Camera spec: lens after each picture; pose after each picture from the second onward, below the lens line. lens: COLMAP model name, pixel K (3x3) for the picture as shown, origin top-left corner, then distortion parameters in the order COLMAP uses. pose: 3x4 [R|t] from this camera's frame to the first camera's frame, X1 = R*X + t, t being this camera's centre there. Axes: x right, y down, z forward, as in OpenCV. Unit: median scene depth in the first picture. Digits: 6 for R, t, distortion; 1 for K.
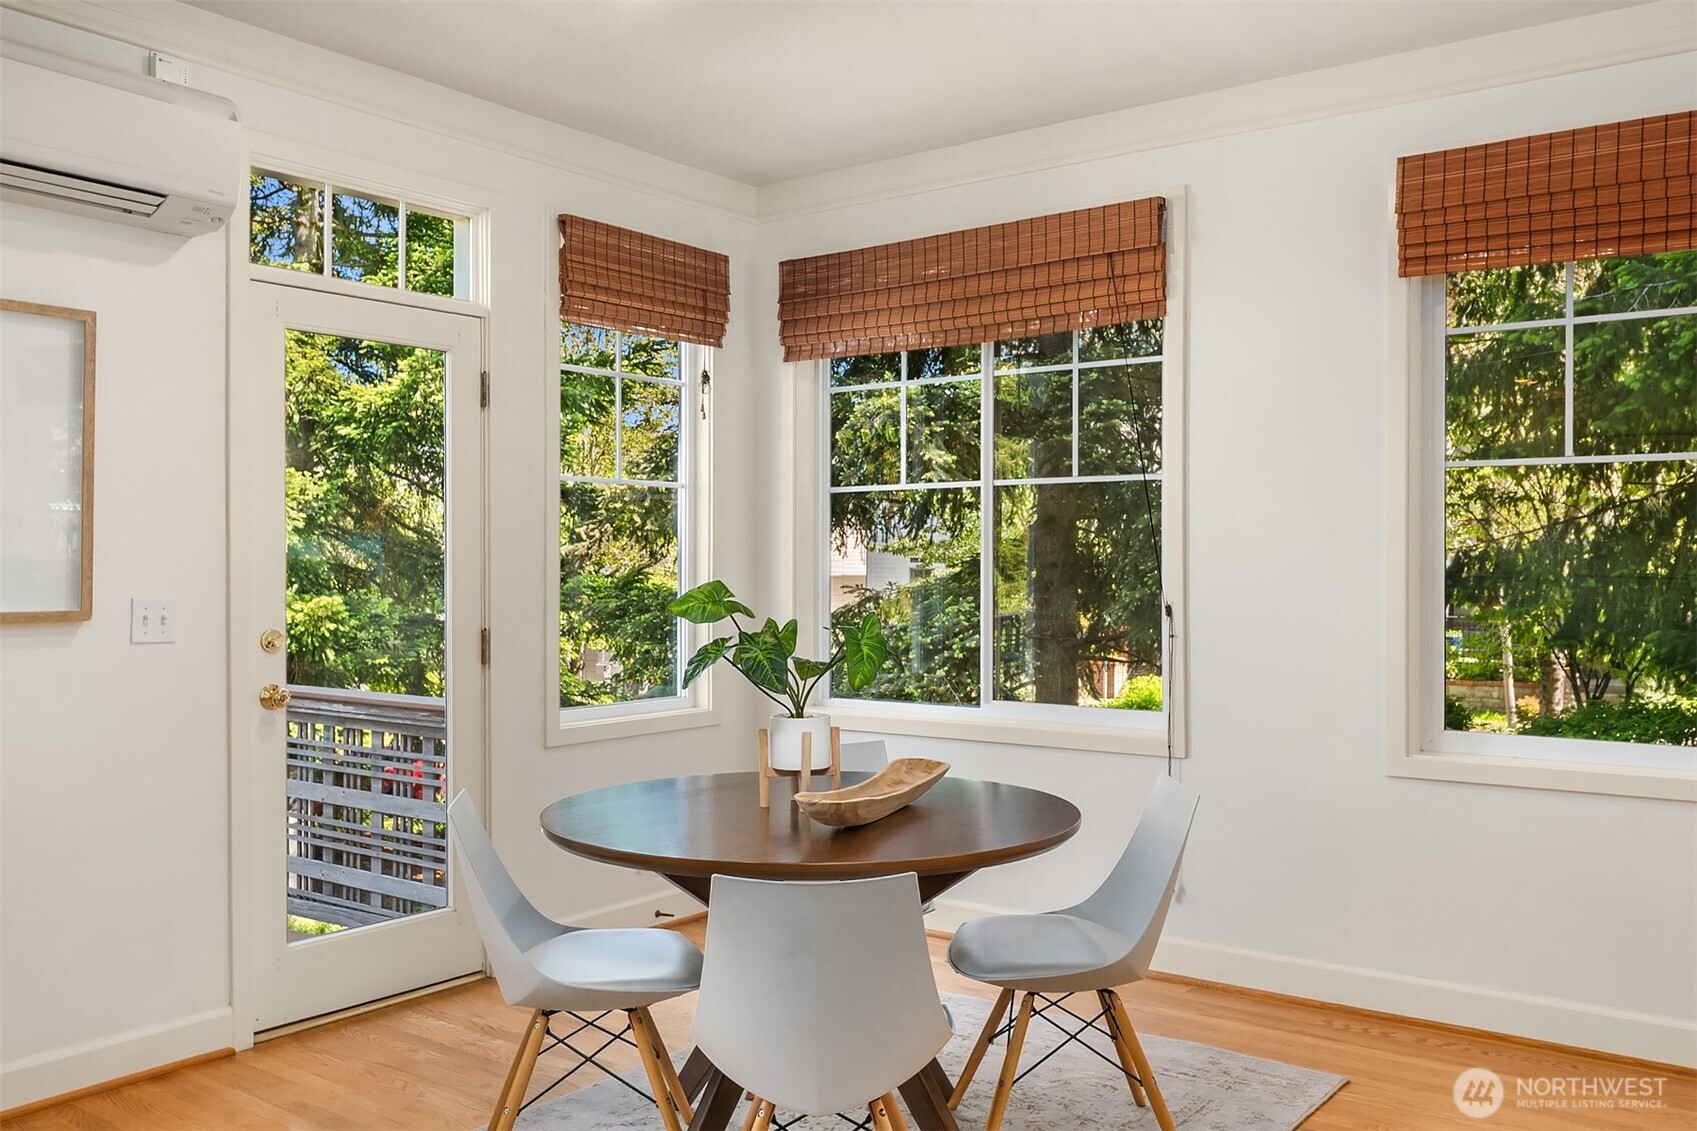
lens RADIAL K [[1393.7, 0, 848.5], [0, 1393.7, 565.5], [0, 0, 1]] dist [0.001039, -0.001385]
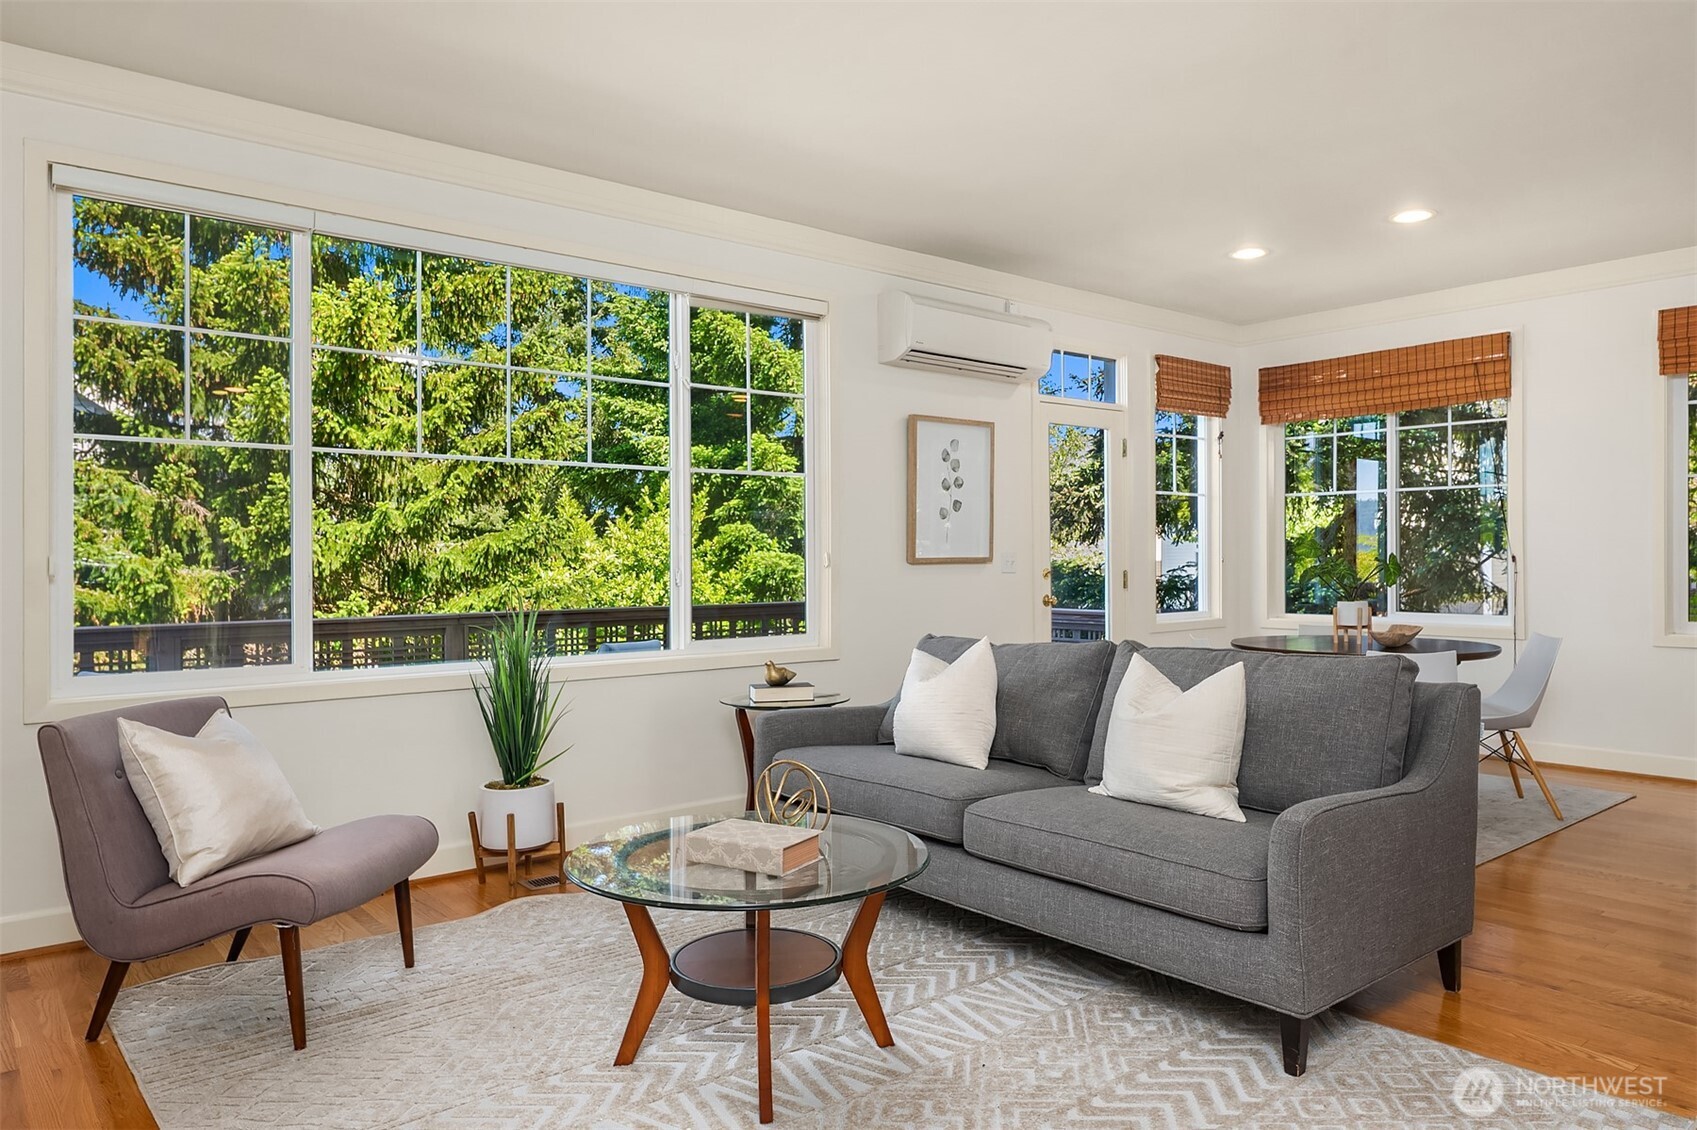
lens RADIAL K [[1087.3, 0, 848.5], [0, 1087.3, 565.0], [0, 0, 1]] dist [-0.006153, -0.004476]
pose [[0.972222, -0.004846, -0.234009, -0.237072], [0.007260, 0.999929, 0.009454, 0.017517], [0.233946, -0.010890, 0.972188, -0.485747]]
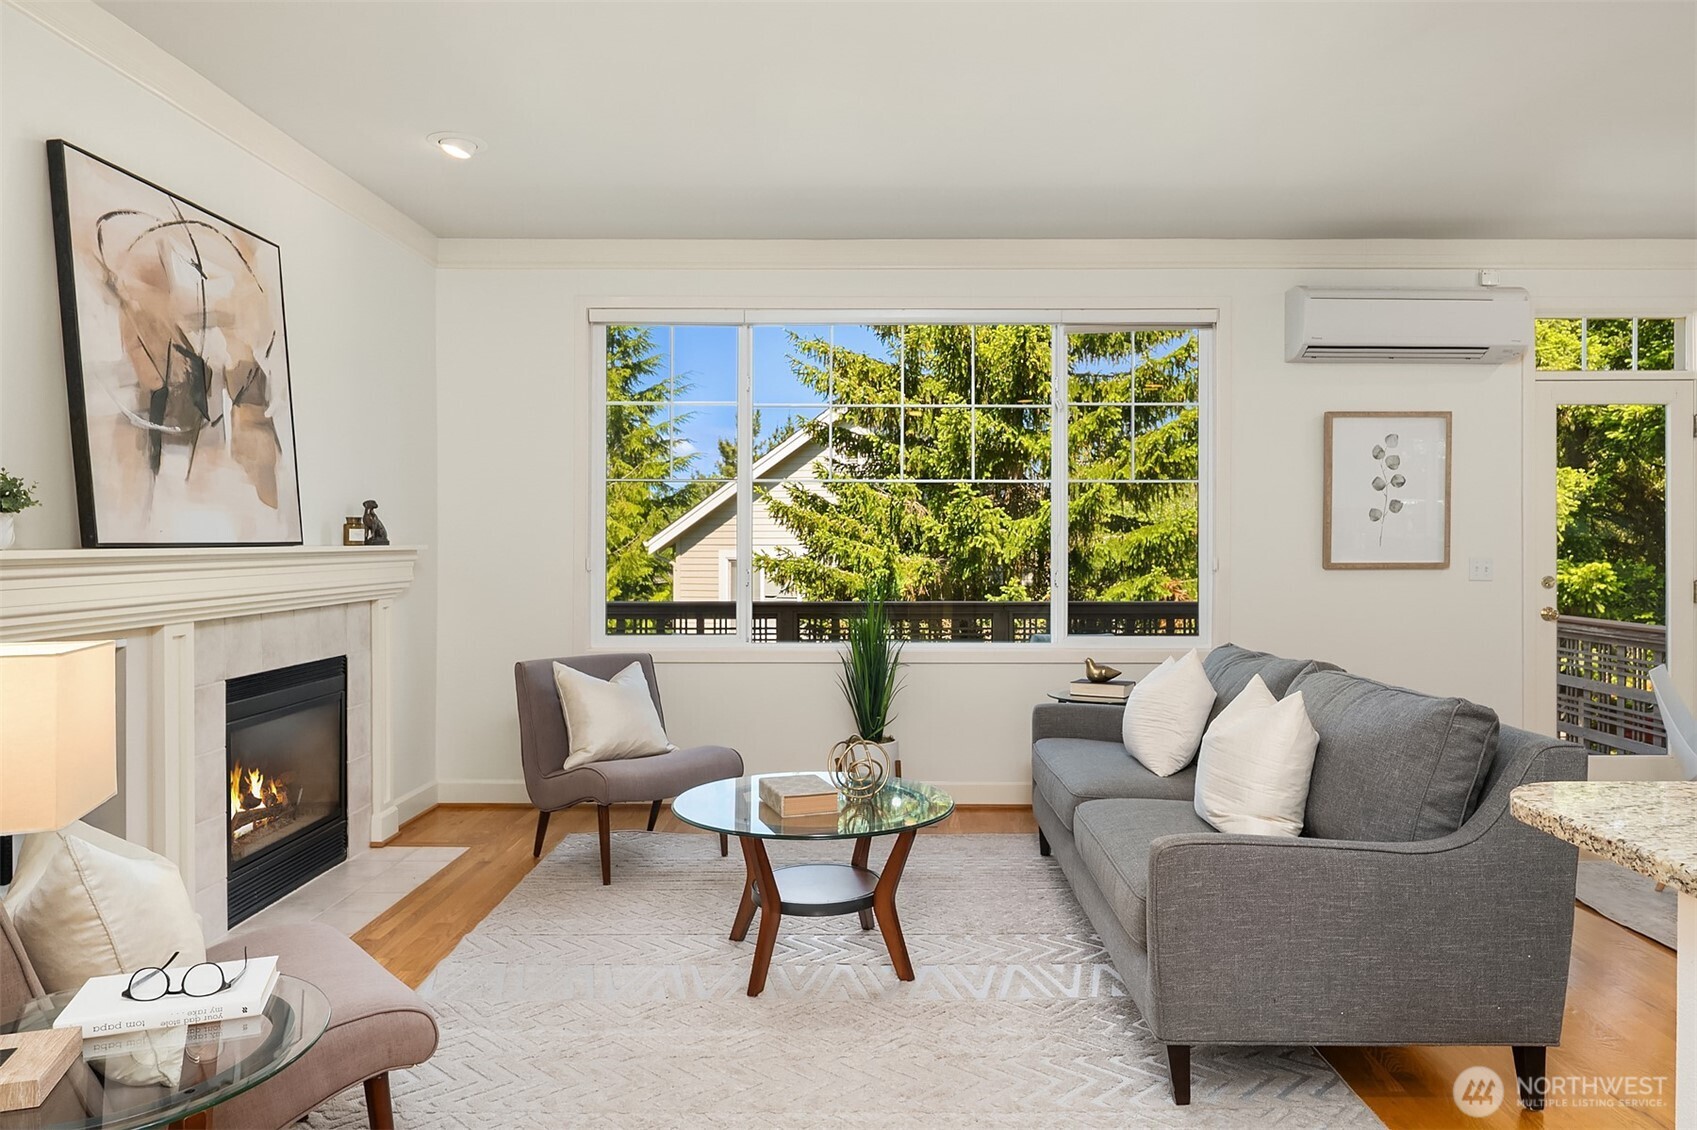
lens RADIAL K [[1103.3, 0, 922.1], [0, 1103.3, 542.0], [0, 0, 1]] dist [0.000202, -0.001652]
pose [[0.611129, -0.001631, -0.791529, 0.156283], [0.002148, 0.999998, -0.000402, 0.001384], [0.791528, -0.001455, 0.611131, -0.362170]]
